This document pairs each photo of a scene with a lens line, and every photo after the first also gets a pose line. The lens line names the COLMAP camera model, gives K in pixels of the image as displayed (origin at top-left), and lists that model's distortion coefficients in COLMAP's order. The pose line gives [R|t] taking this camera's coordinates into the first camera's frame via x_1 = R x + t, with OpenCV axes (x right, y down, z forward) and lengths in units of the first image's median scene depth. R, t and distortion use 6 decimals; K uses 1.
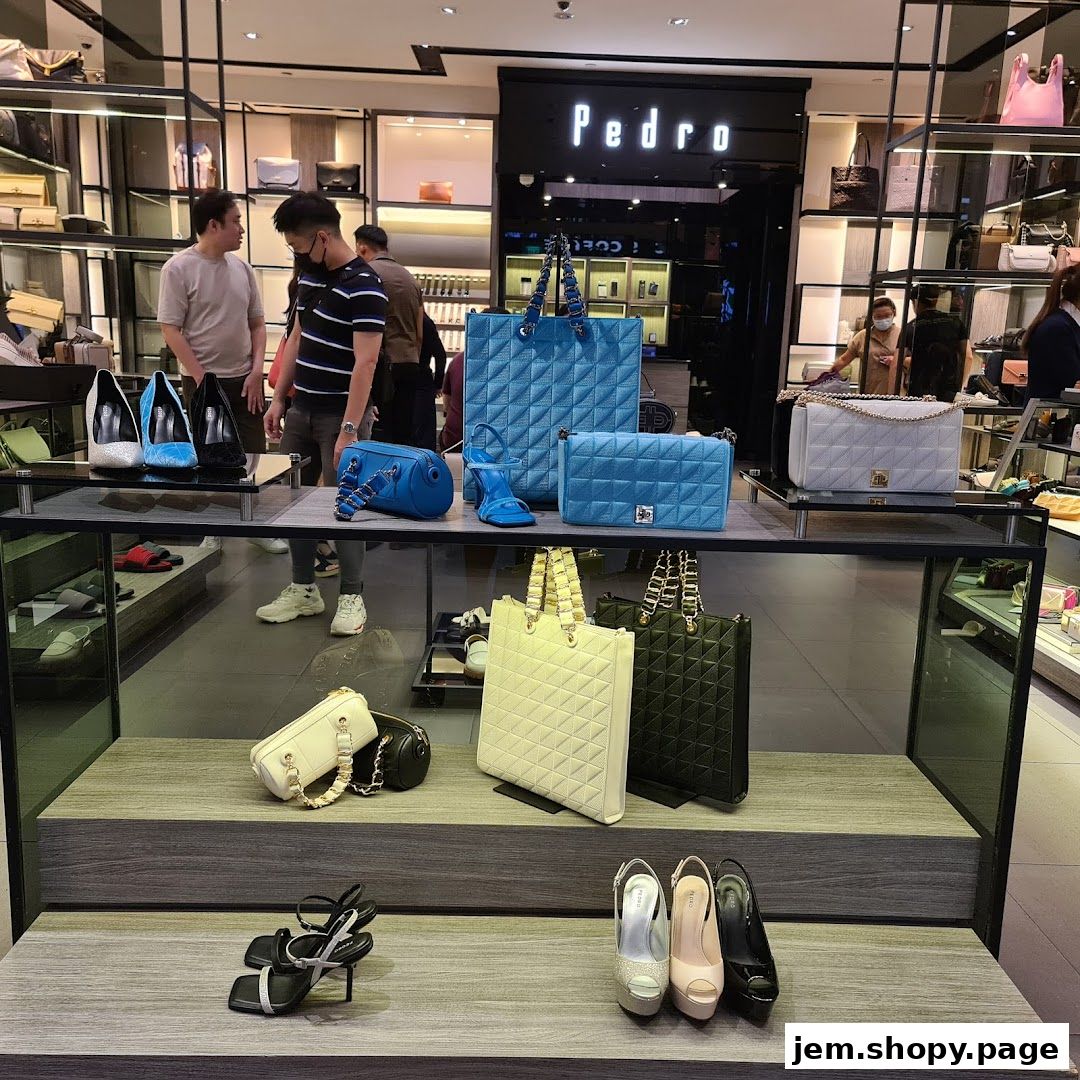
lens RADIAL K [[983.8, 0, 546.5], [0, 983.8, 544.5], [0, 0, 1]] dist [0.019337, -0.004392]
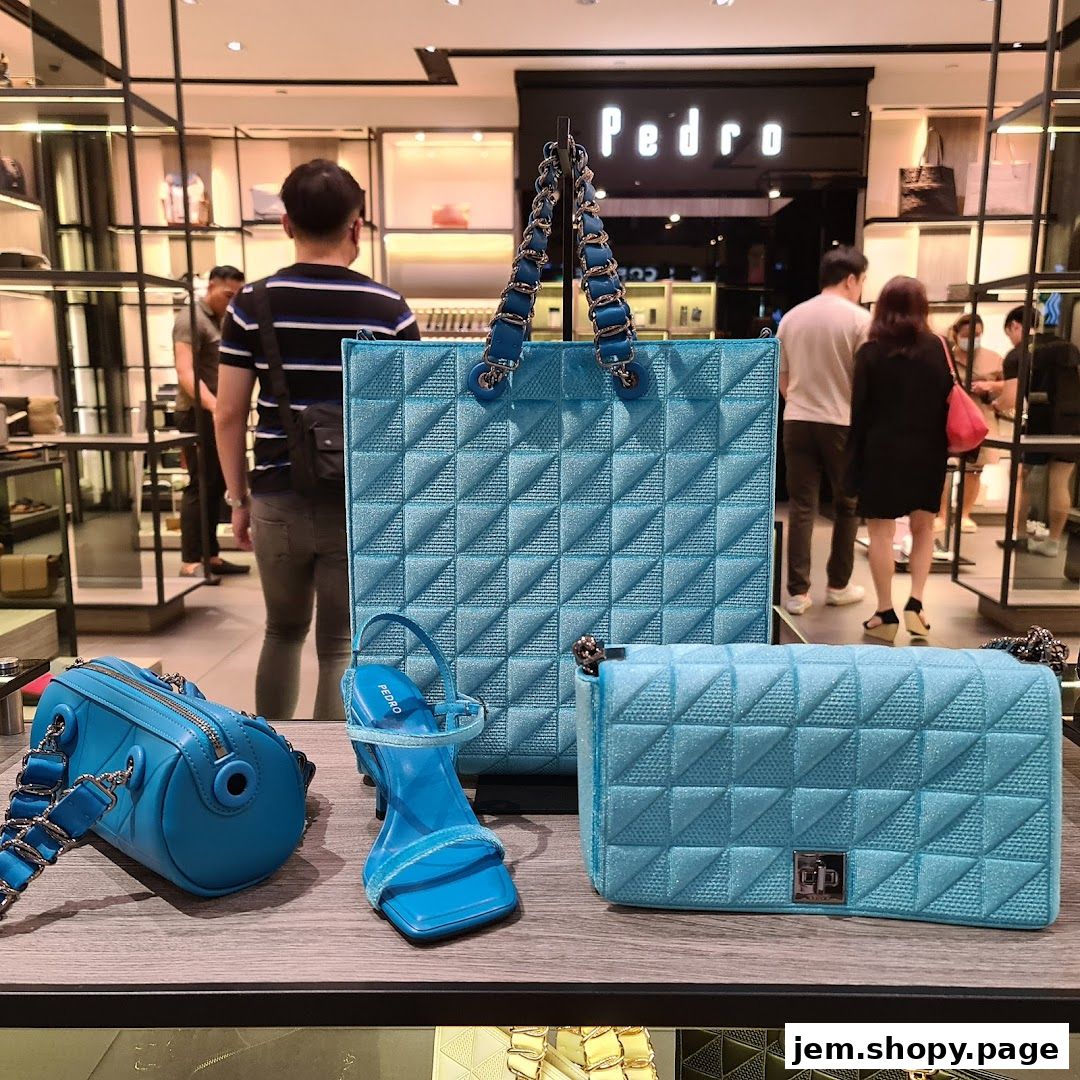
lens RADIAL K [[983.8, 0, 536.8], [0, 983.8, 538.4], [0, 0, 1]] dist [0.019337, -0.004392]
pose [[0.998398, -0.026110, -0.050195, 0.003645], [0.024126, 0.998919, -0.039723, -0.029124], [0.051178, 0.038448, 0.997949, 0.129232]]
